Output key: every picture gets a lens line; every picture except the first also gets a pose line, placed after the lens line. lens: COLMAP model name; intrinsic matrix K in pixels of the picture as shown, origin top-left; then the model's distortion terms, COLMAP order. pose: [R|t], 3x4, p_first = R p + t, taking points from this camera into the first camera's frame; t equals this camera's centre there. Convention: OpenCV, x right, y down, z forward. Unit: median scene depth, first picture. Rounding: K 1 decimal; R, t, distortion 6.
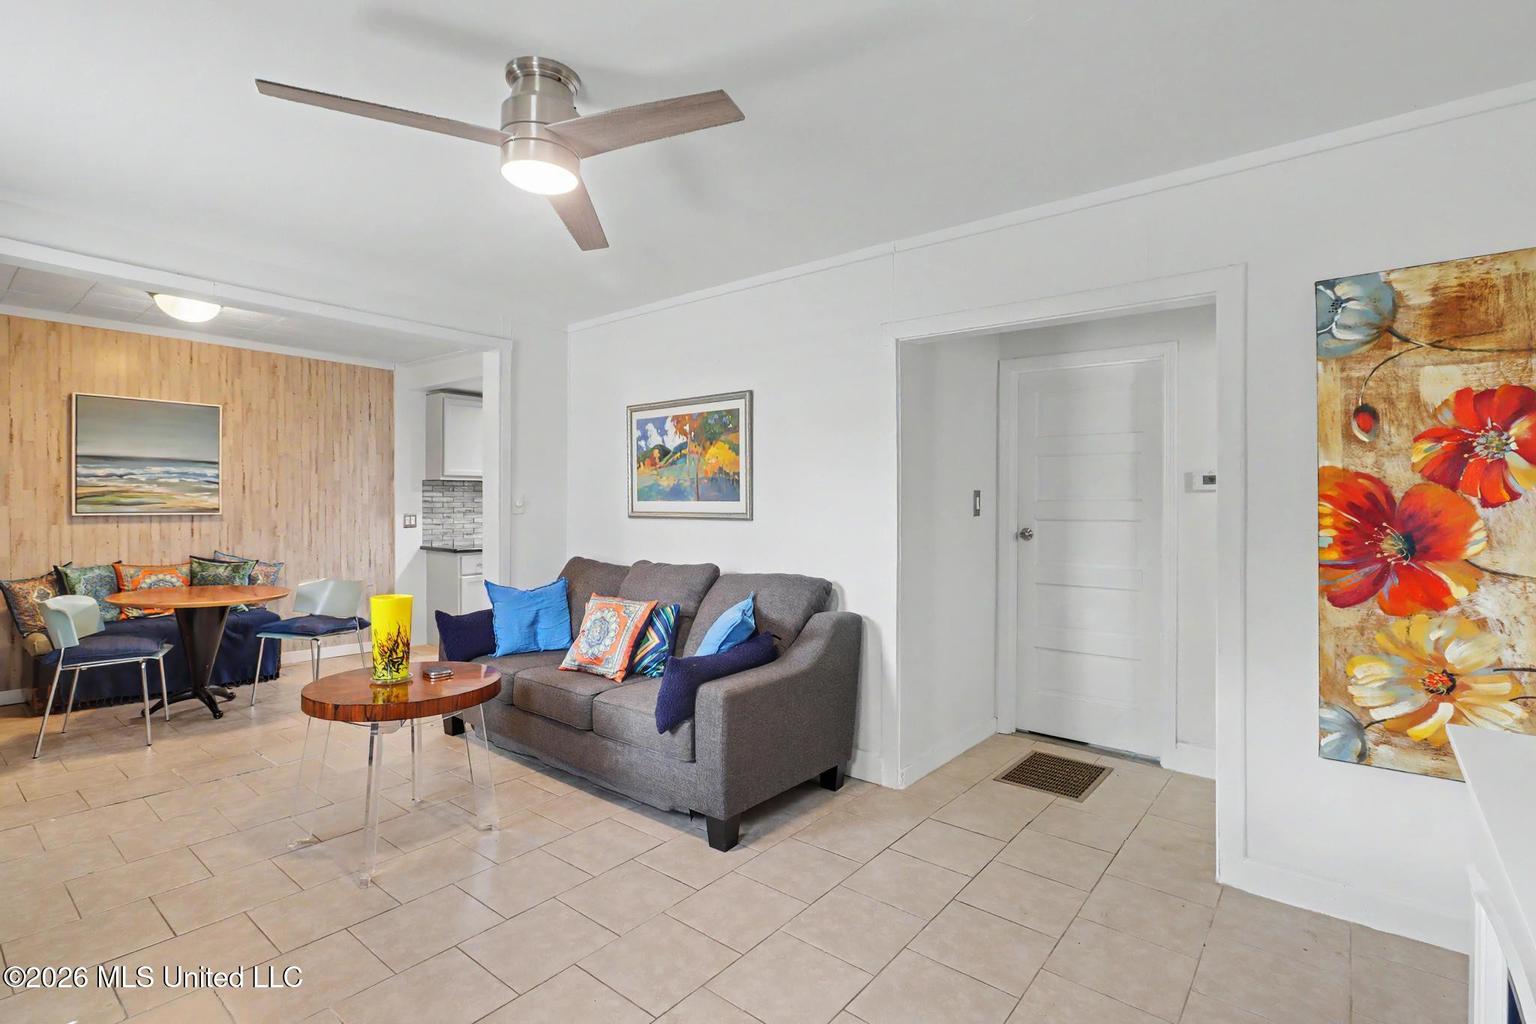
lens RADIAL K [[726.5, 0, 758.7], [0, 726.5, 500.6], [0, 0, 1]] dist [0.000114, 0.000559]
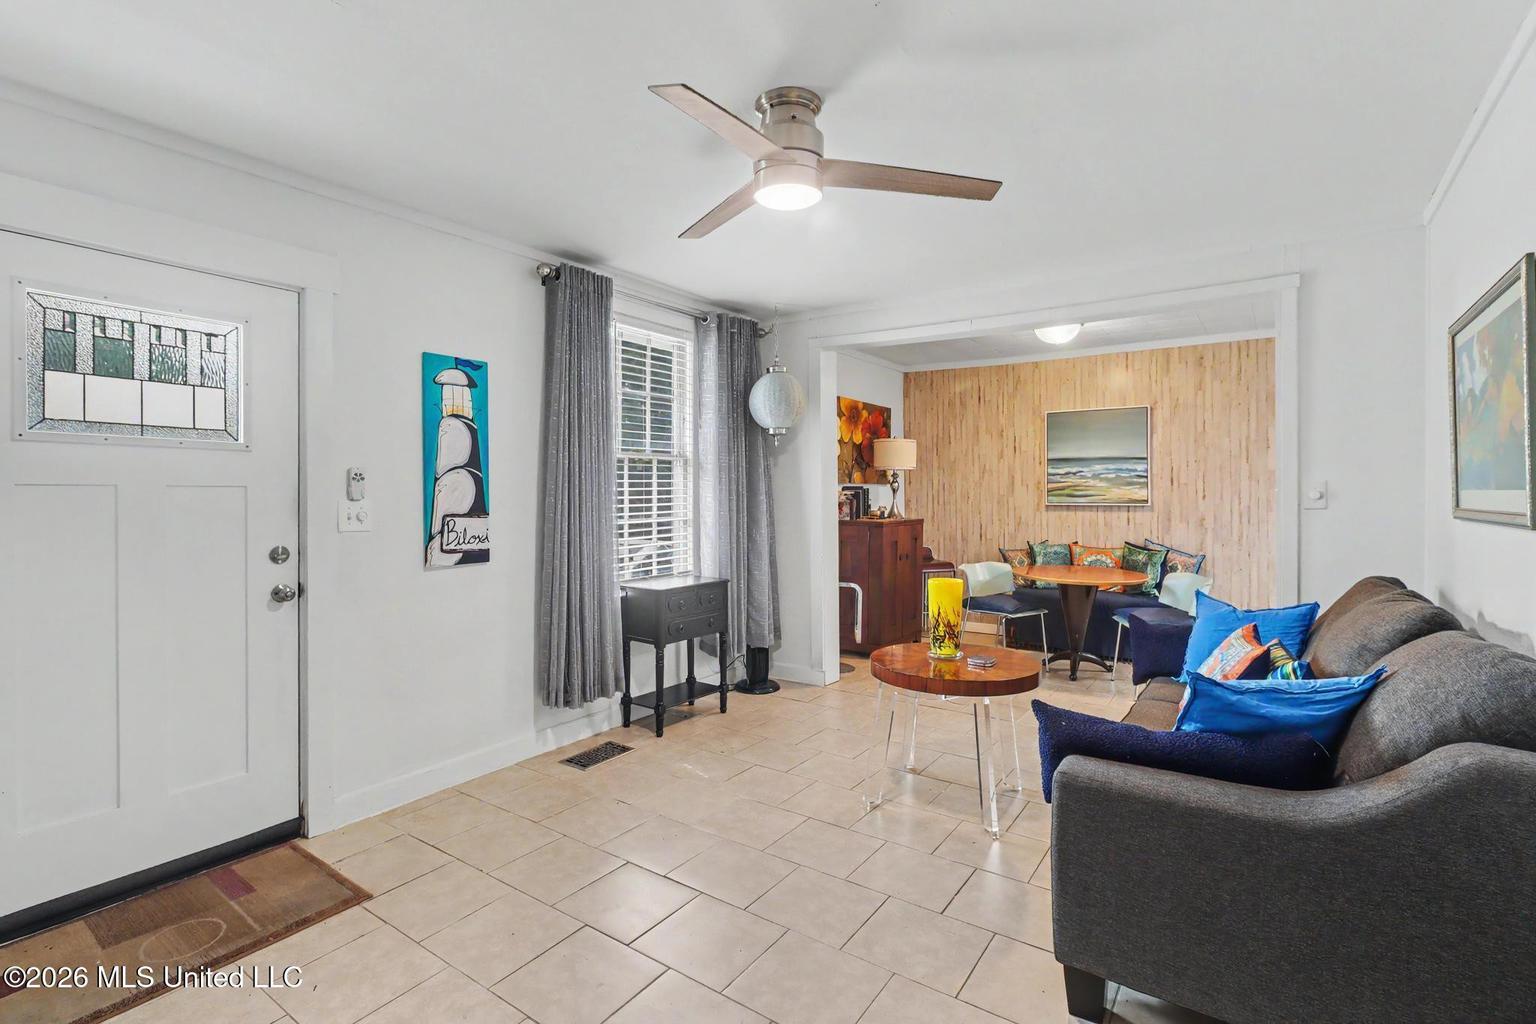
lens RADIAL K [[726.5, 0, 757.3], [0, 726.5, 503.3], [0, 0, 1]] dist [0.000114, 0.000559]
pose [[0.071029, 0.008161, -0.997441, 0.333096], [0.005901, 0.999946, 0.008602, 0.003303], [0.997457, -0.006497, 0.070977, 0.370398]]
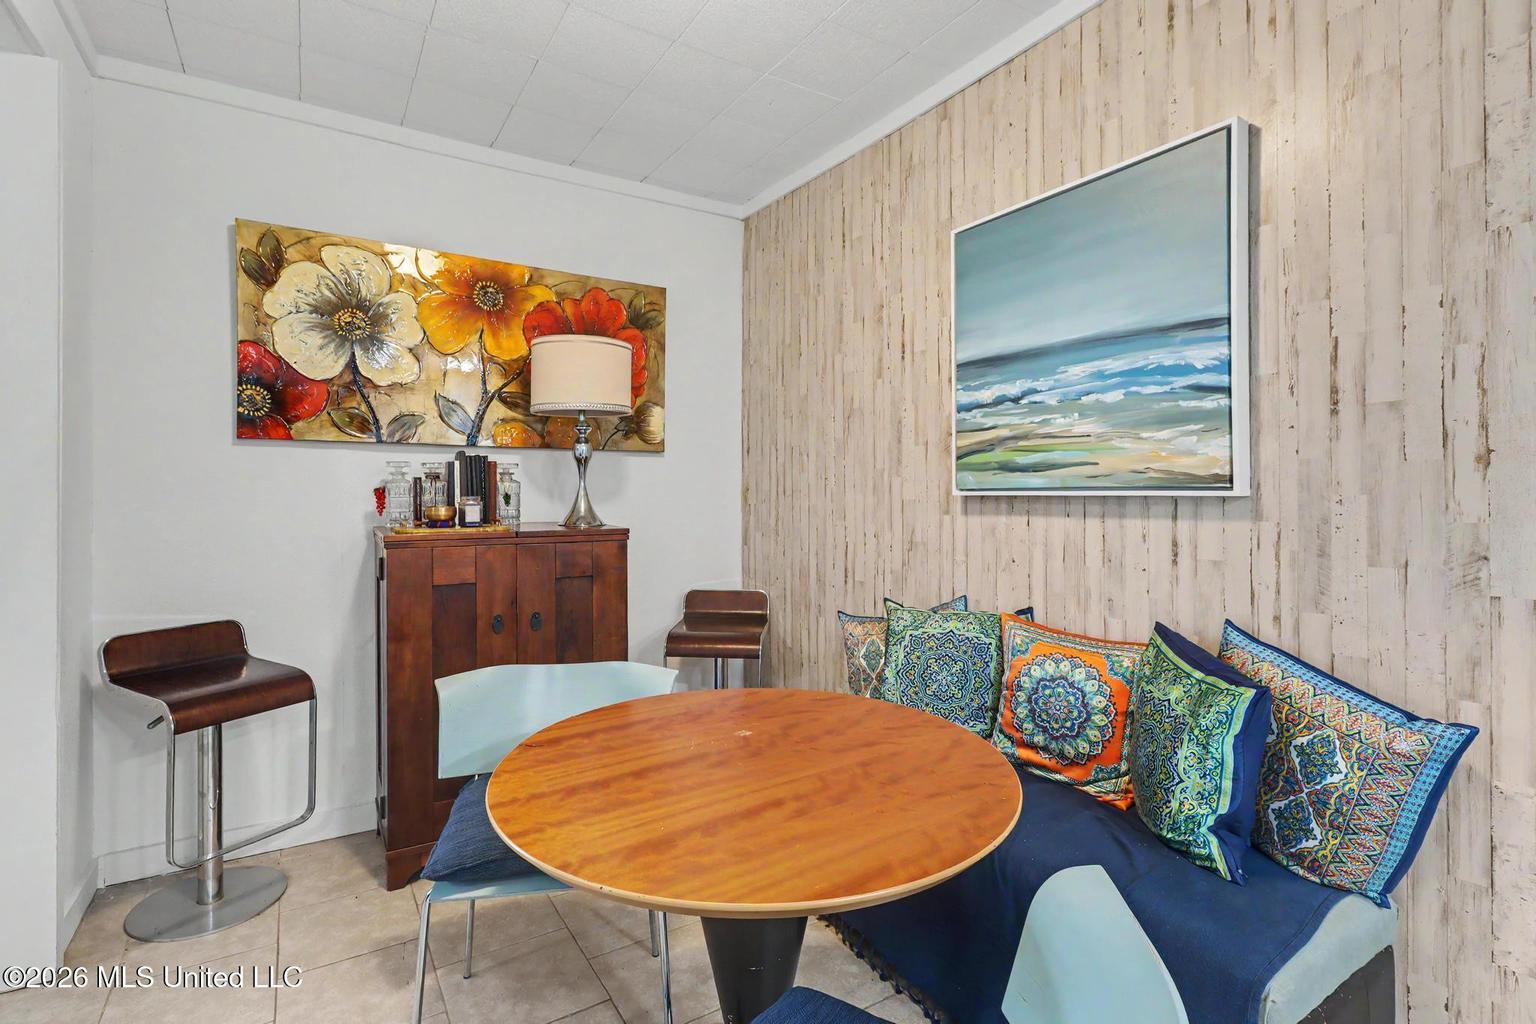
lens RADIAL K [[726.5, 0, 765.6], [0, 726.5, 499.3], [0, 0, 1]] dist [0.000114, 0.000559]
pose [[-0.307637, 0.005729, -0.951486, -0.450123], [0.004388, 0.999980, 0.004603, 0.019879], [0.951494, -0.002759, -0.307656, 1.001144]]
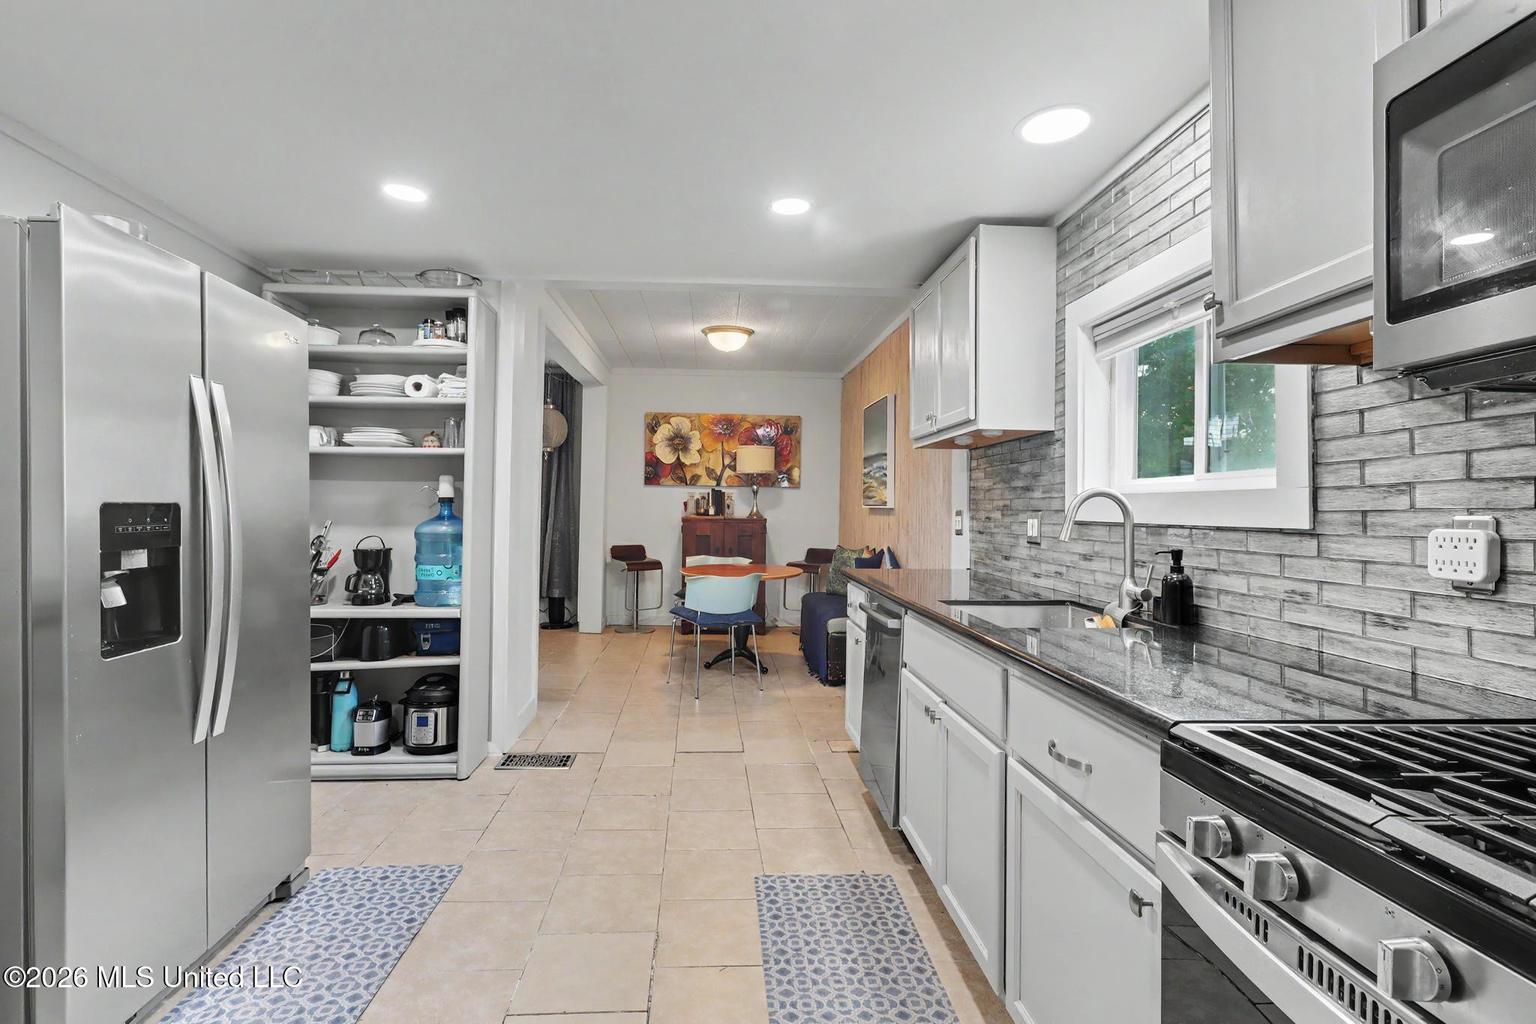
lens RADIAL K [[726.5, 0, 765.8], [0, 726.5, 515.8], [0, 0, 1]] dist [0.000114, 0.000559]
pose [[-0.715621, -0.005460, -0.698467, 0.030895], [-0.012027, 0.999918, 0.004506, 0.031938], [0.698385, 0.011625, -0.715628, 1.714834]]
